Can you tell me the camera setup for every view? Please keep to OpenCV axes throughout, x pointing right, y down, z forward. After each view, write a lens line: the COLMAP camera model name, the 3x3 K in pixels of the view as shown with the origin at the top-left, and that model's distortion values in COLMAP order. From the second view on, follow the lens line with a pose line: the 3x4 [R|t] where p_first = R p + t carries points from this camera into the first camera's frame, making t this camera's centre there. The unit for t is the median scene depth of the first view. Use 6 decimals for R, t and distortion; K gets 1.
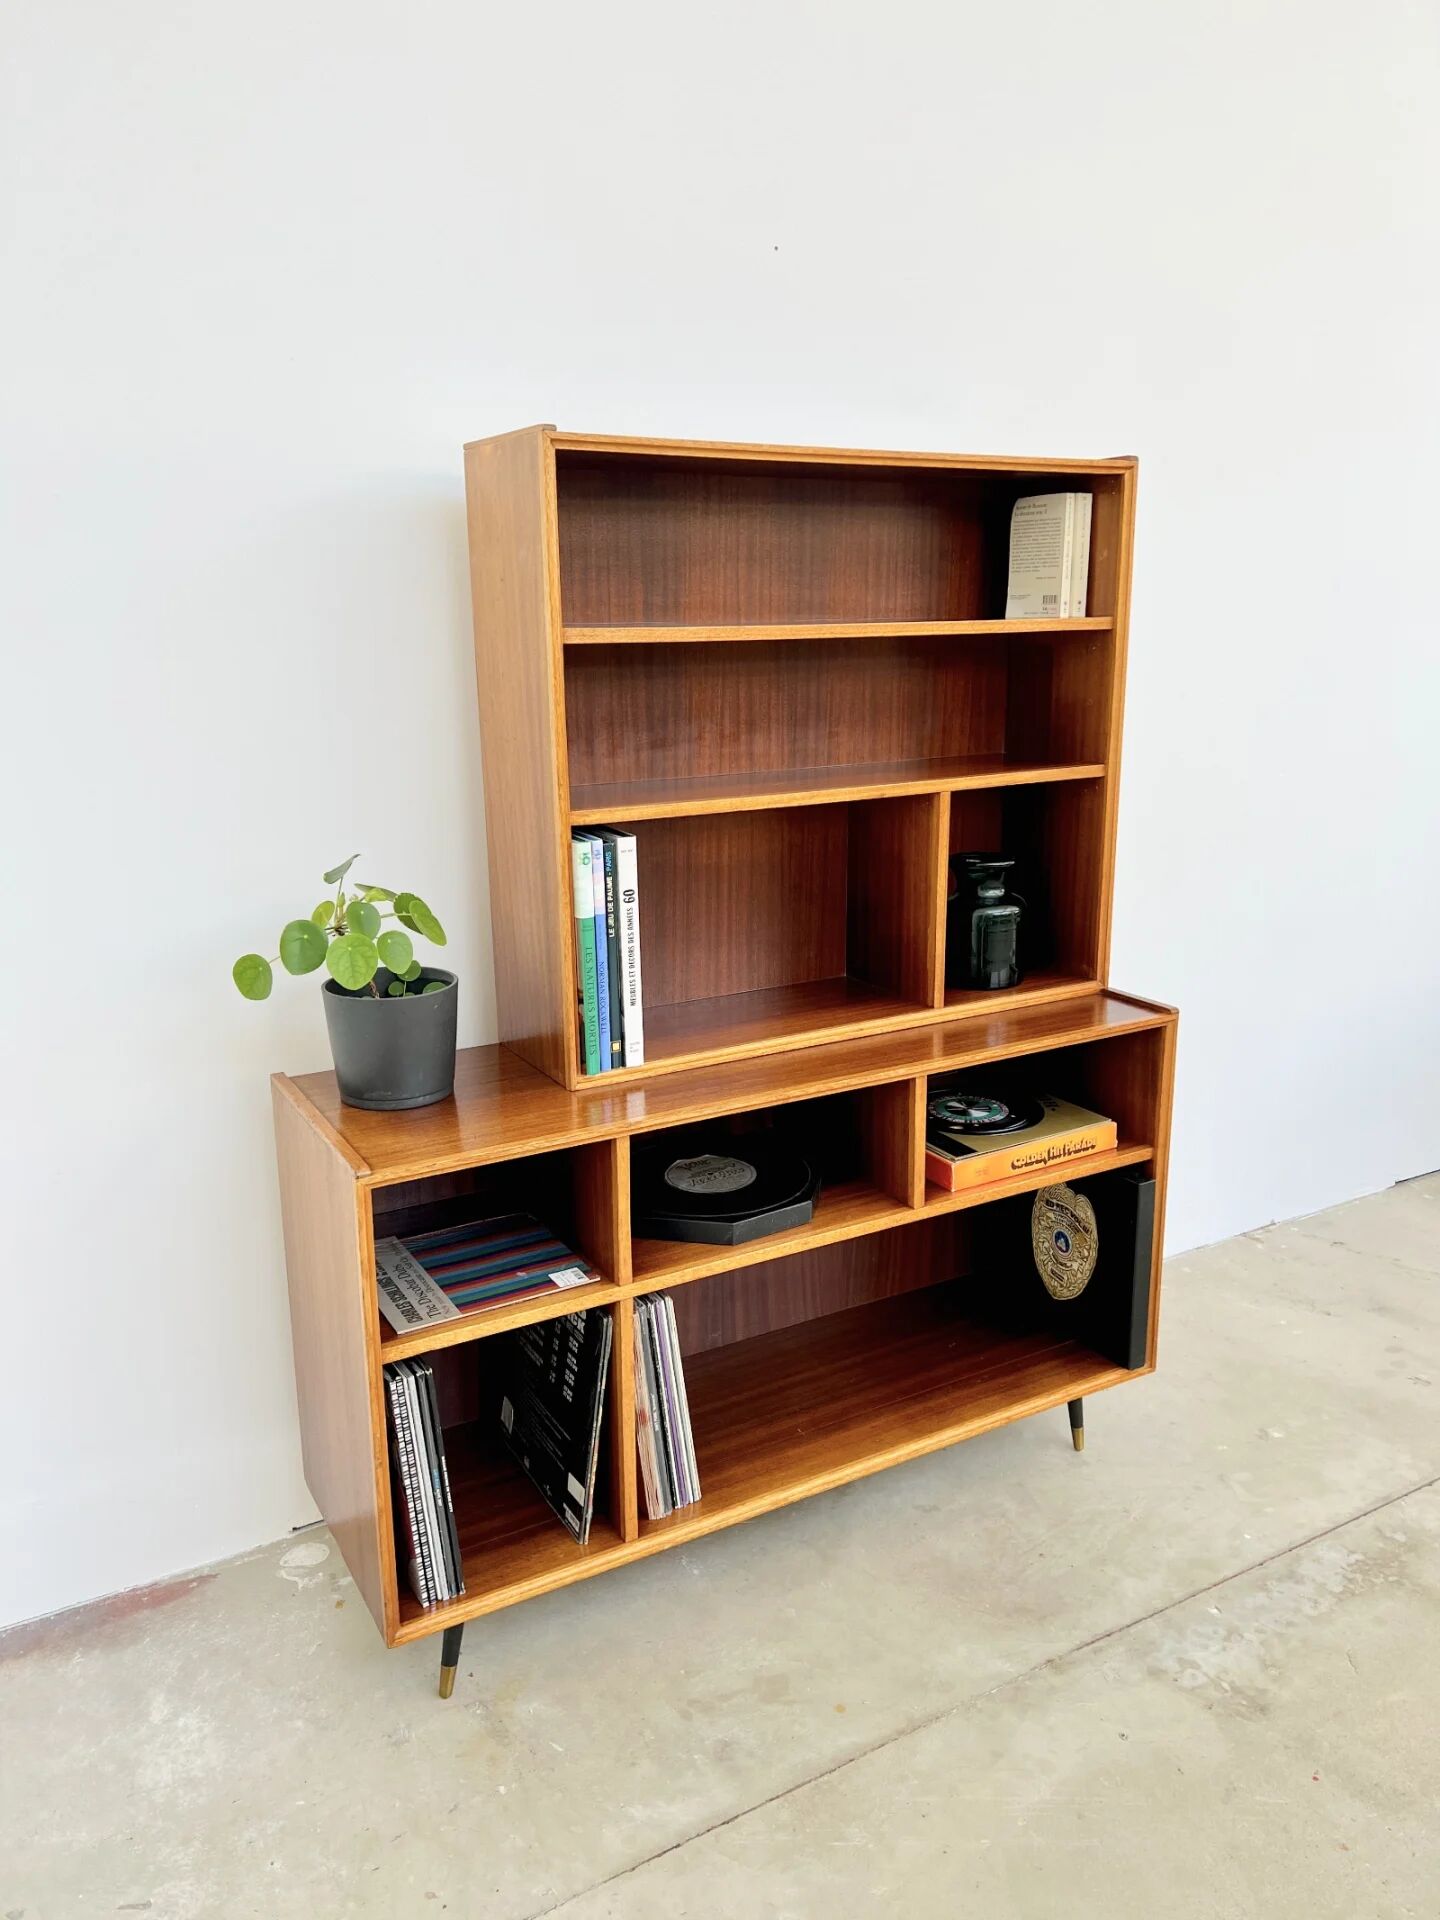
lens RADIAL K [[1445.0, 0, 733.4], [0, 1445.0, 958.2], [0, 0, 1]] dist [0.026901, -0.035040]
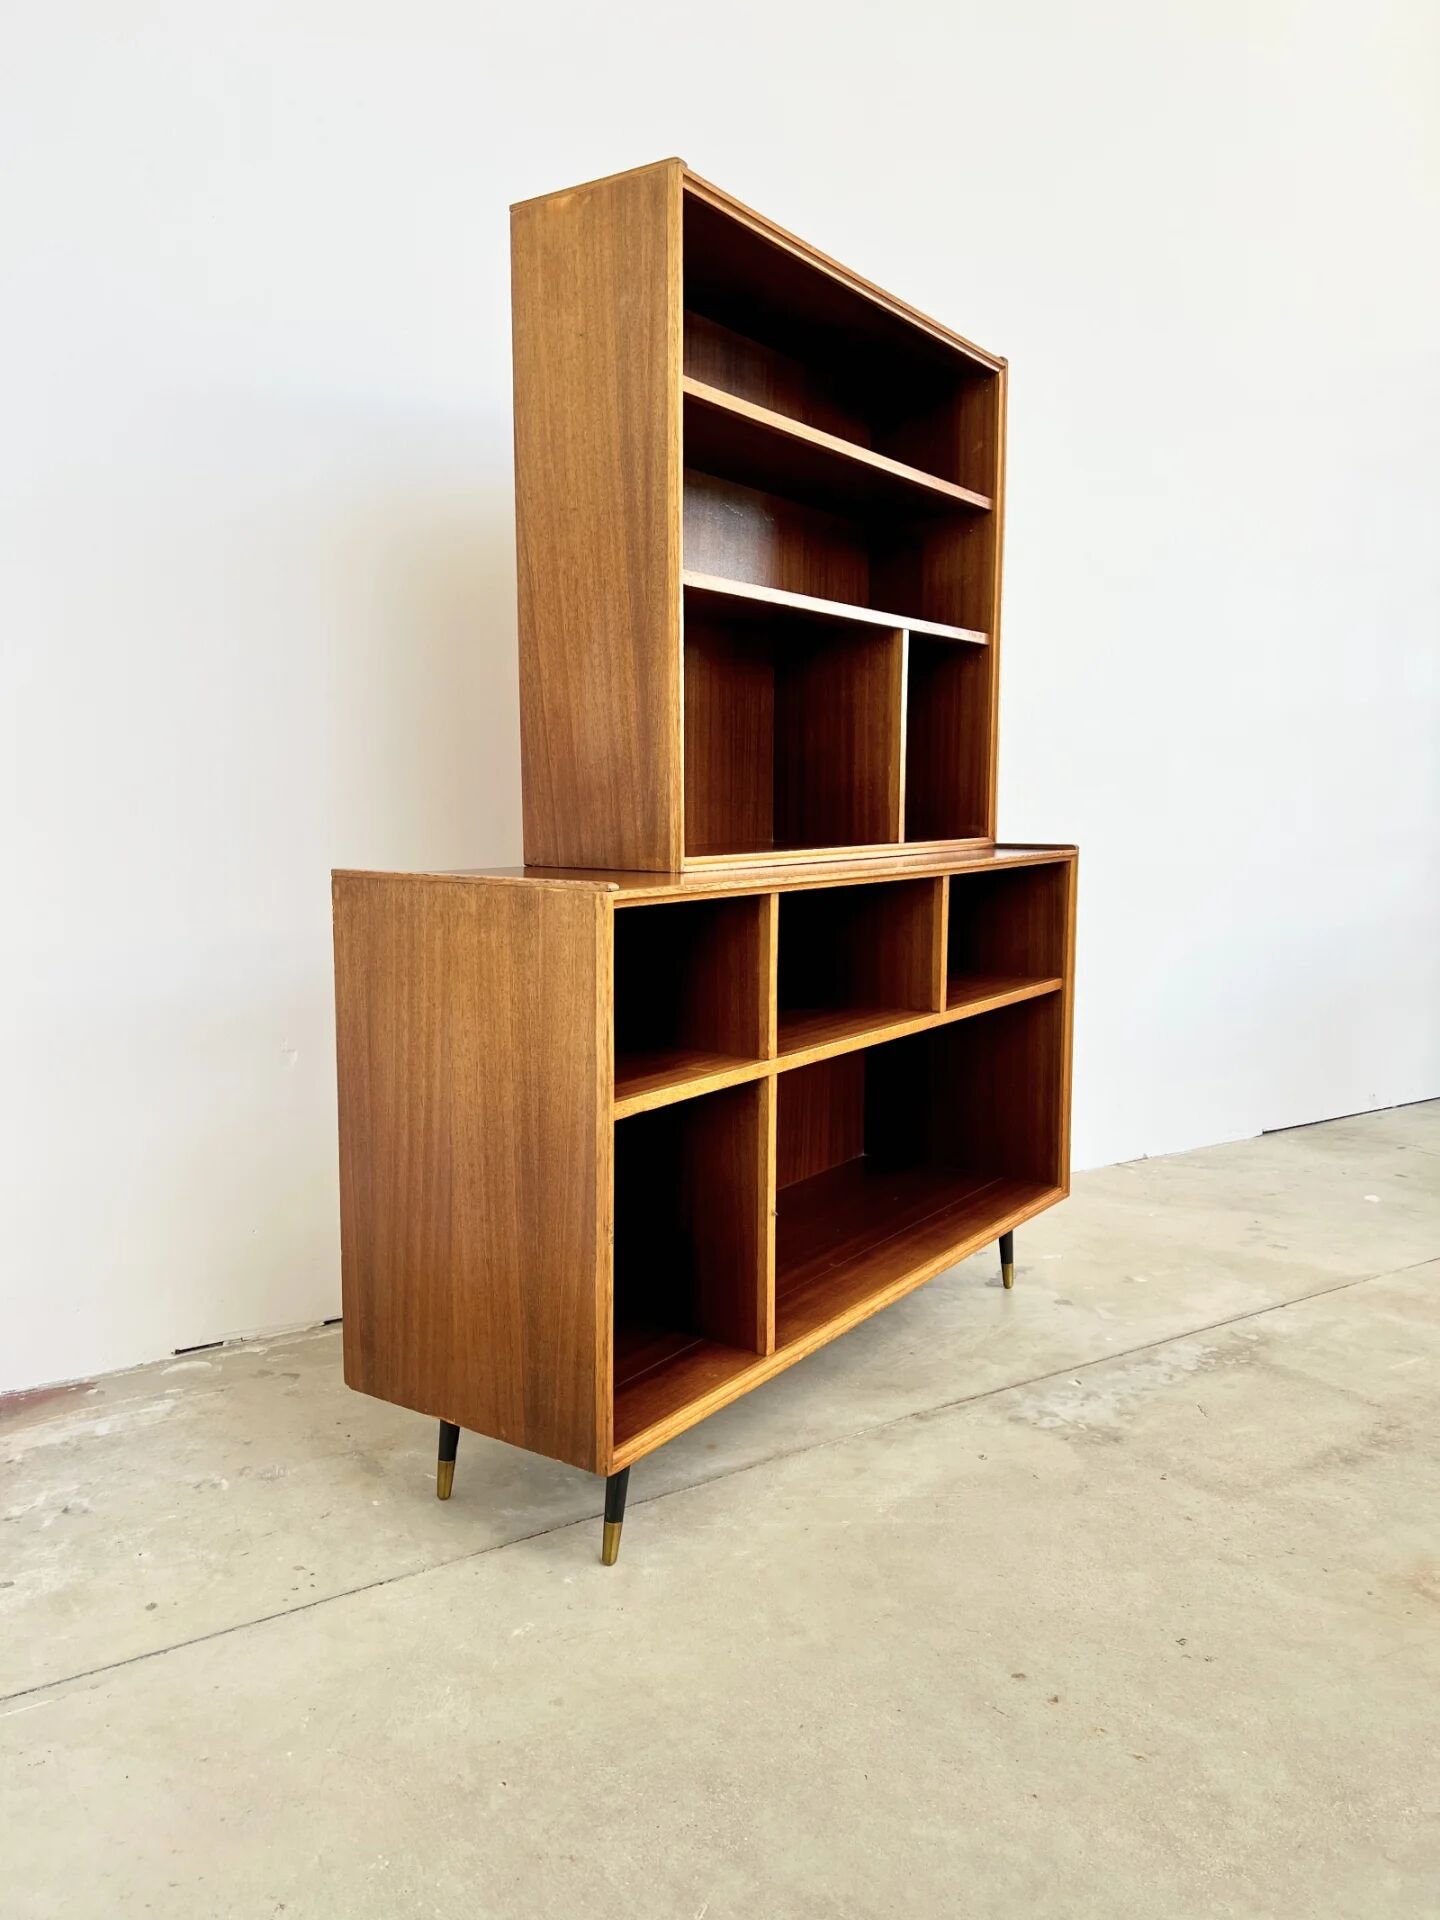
lens RADIAL K [[1445.0, 0, 734.1], [0, 1445.0, 984.2], [0, 0, 1]] dist [0.026901, -0.035040]
pose [[0.998608, -0.004006, 0.052599, 0.034451], [0.010134, 0.993107, -0.116775, 0.290702], [-0.051768, 0.117146, 0.991765, -0.053868]]
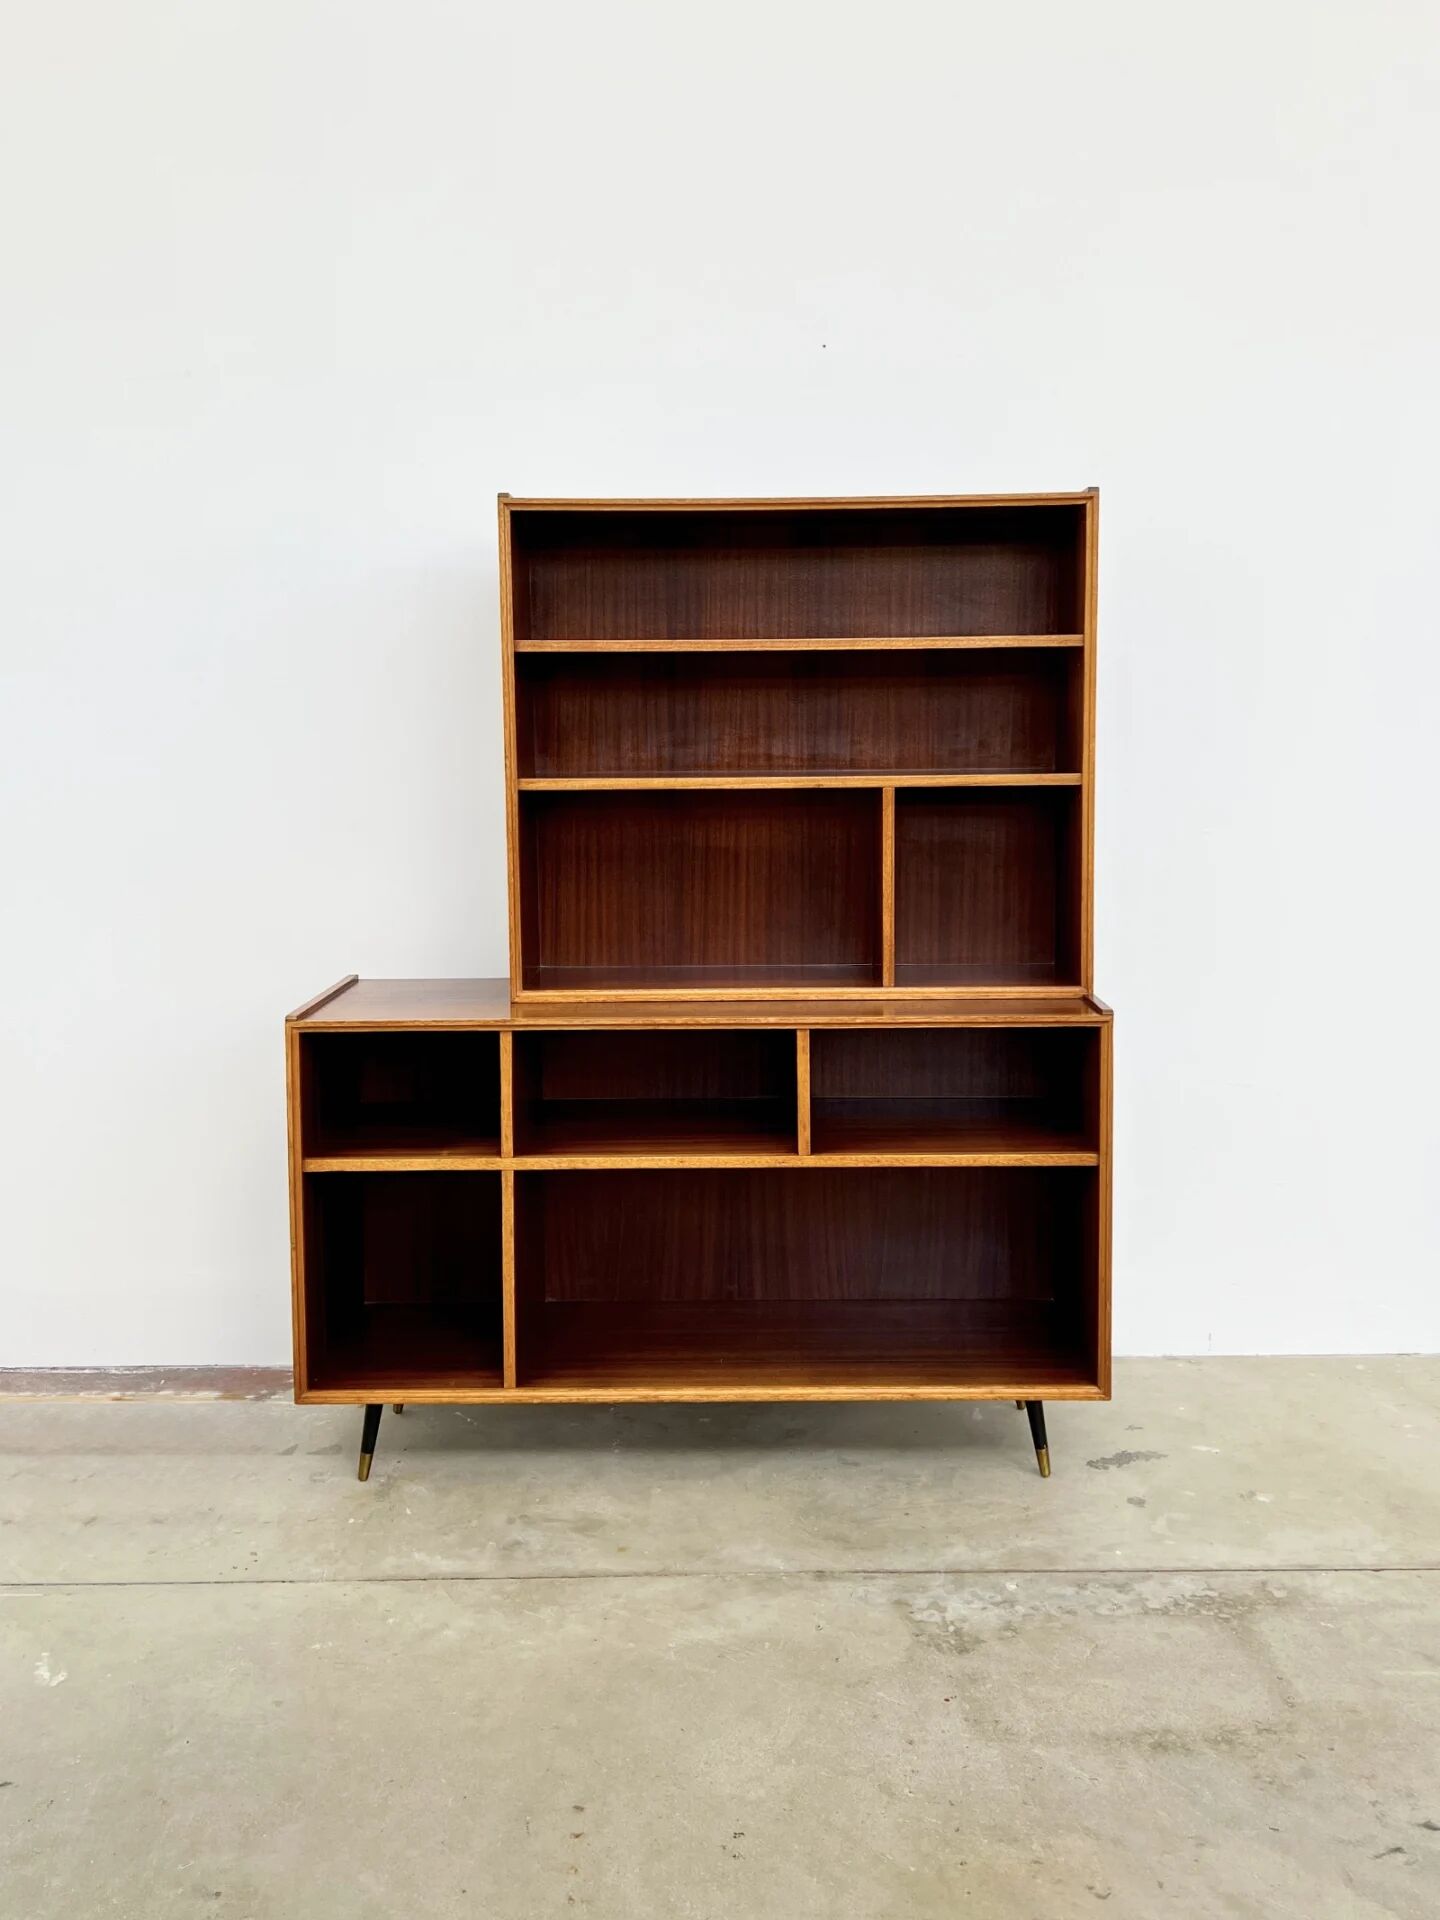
lens RADIAL K [[1683.5, 0, 745.2], [0, 1683.5, 879.1], [0, 0, 1]] dist [0.018729, -0.018524]
pose [[0.865284, 0.046201, -0.499149, 0.748663], [-0.117589, 0.986667, -0.112519, 0.123158], [0.487296, 0.156055, 0.859180, -0.172696]]
